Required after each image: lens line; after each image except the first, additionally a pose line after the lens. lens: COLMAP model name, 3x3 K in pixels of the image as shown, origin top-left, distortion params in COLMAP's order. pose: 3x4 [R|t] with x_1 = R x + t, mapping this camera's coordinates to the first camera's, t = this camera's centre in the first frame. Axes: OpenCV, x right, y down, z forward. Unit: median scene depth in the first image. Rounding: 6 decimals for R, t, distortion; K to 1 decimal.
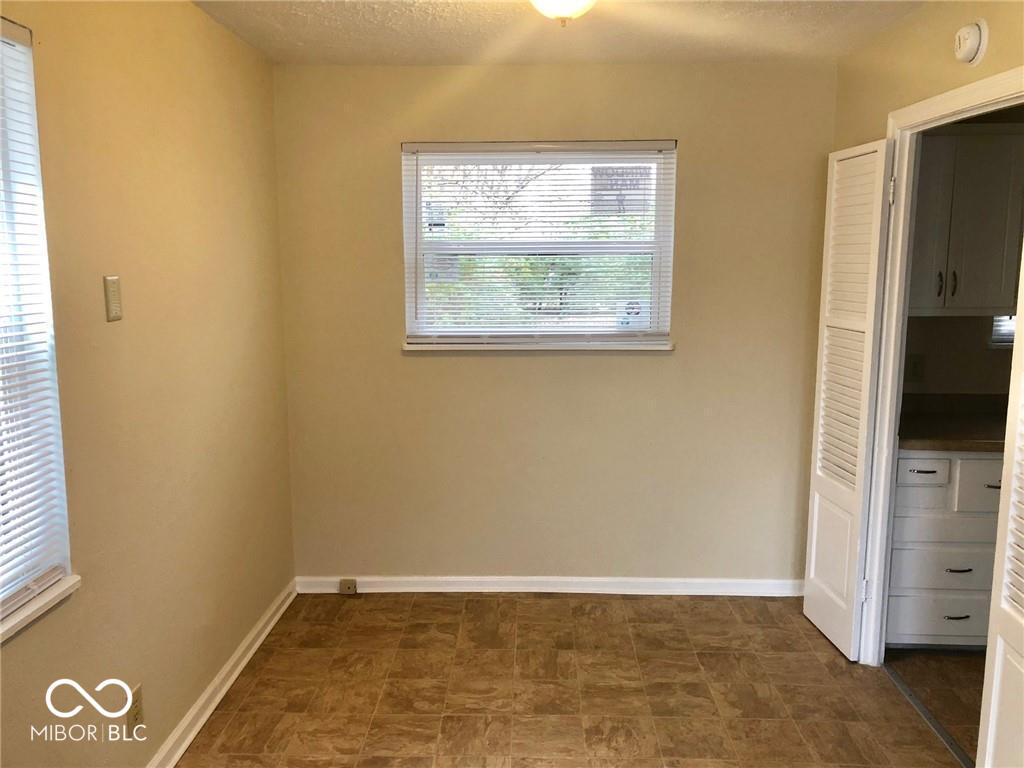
lens RADIAL K [[816.1, 0, 512.0], [0, 816.1, 384.0], [0, 0, 1]] dist [-0.004920, -0.002298]
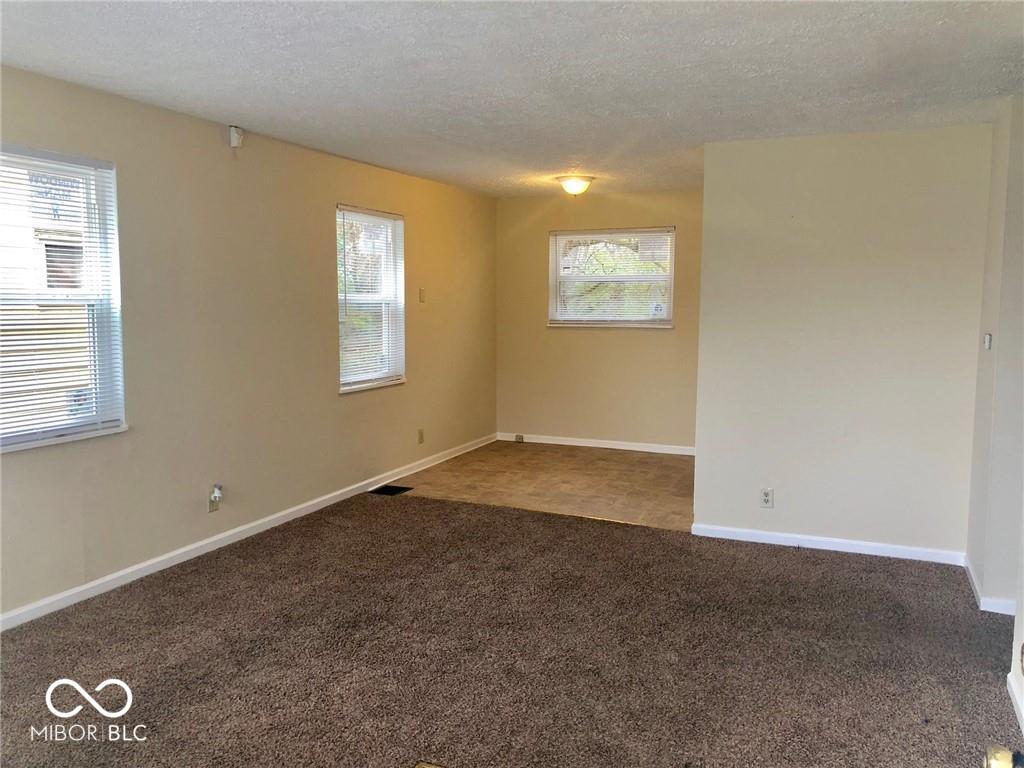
lens RADIAL K [[836.2, 0, 512.0], [0, 836.2, 384.0], [0, 0, 1]] dist [0.086252, 0.000589]
pose [[0.926019, 0.043486, -0.374964, 0.607362], [-0.059657, 0.997718, -0.031622, 0.183529], [0.372733, 0.051652, 0.926500, -1.058542]]
